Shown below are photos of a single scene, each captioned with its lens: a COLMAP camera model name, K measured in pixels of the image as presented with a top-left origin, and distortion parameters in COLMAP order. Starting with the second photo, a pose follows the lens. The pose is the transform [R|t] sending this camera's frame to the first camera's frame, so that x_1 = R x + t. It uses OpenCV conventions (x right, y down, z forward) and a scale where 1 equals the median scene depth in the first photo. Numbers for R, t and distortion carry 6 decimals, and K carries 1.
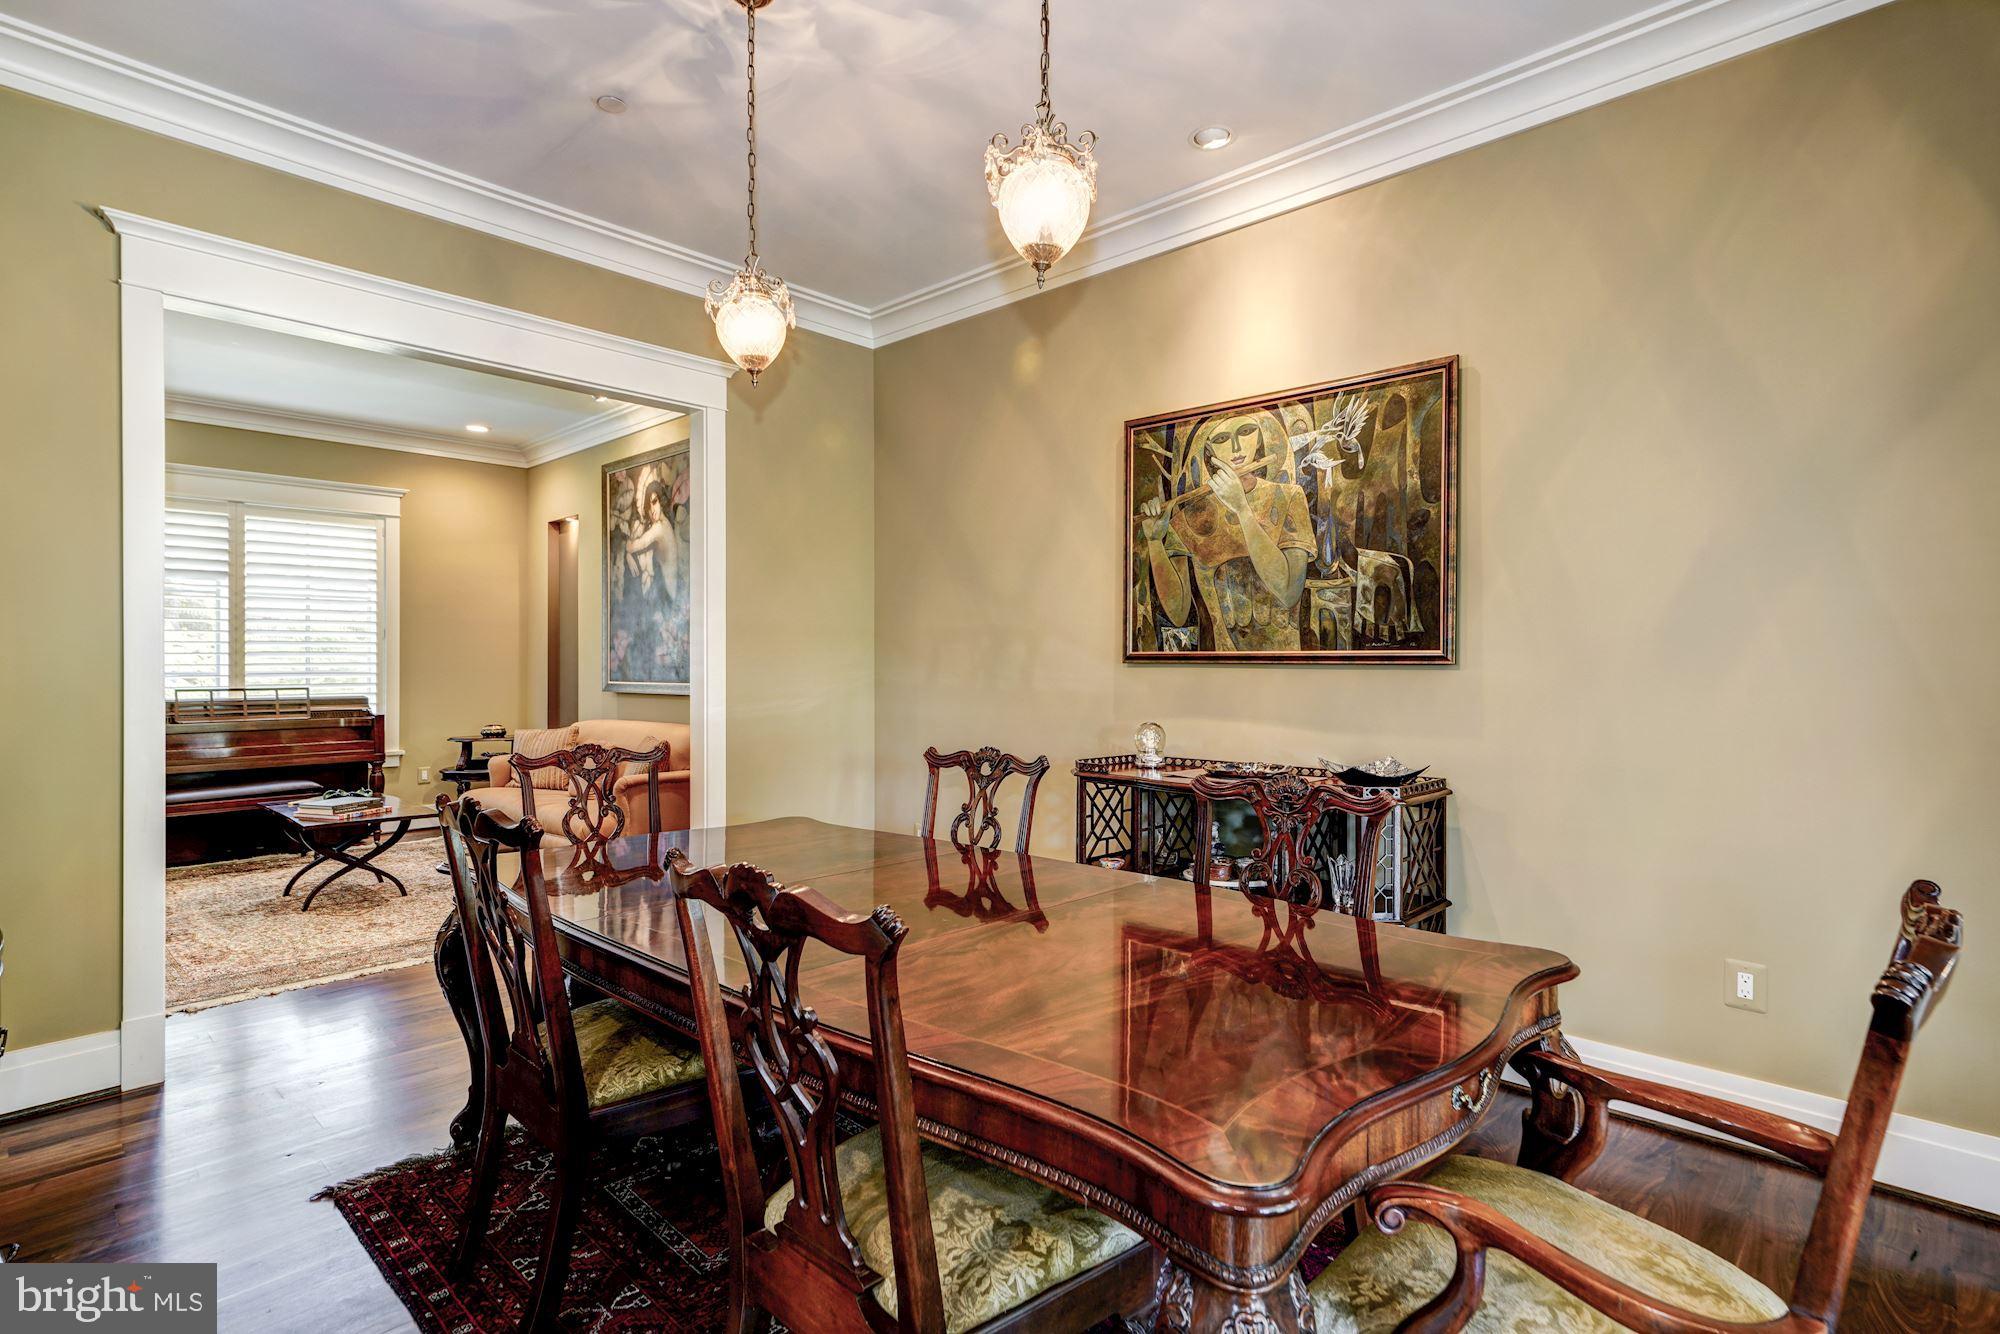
lens RADIAL K [[951.8, 0, 1010.0], [0, 951.8, 673.4], [0, 0, 1]] dist [-0.021931, 0.004245]
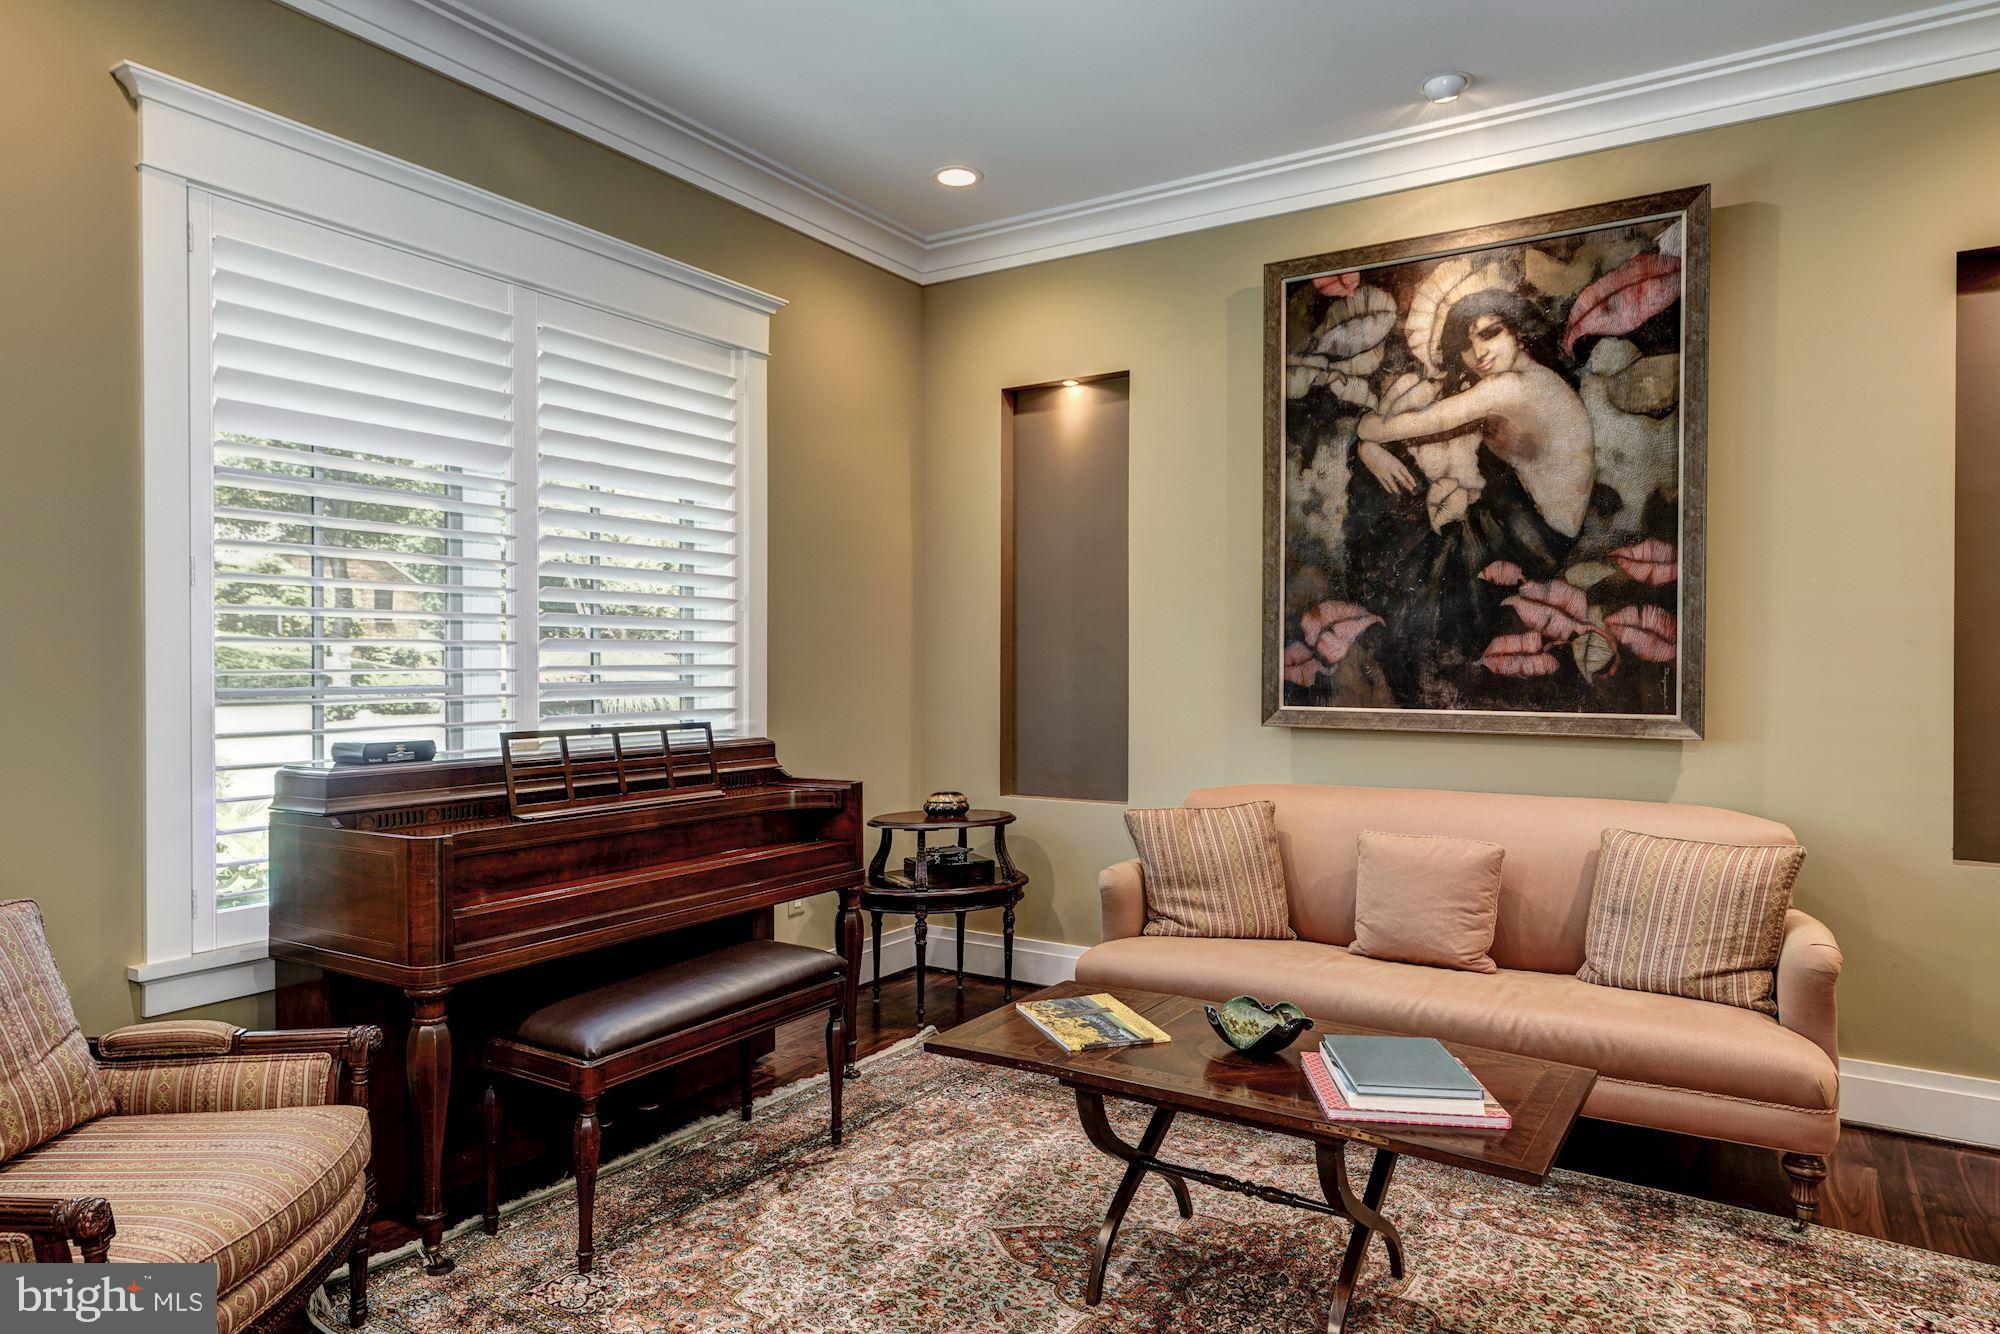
lens RADIAL K [[1120.7, 0, 989.4], [0, 1120.7, 676.7], [0, 0, 1]] dist [-0.017538, 0.001109]
pose [[0.984718, 0.003413, 0.174123, -0.694838], [-0.004188, 0.999983, 0.004082, -0.008938], [-0.174106, -0.004749, 0.984715, 0.471215]]
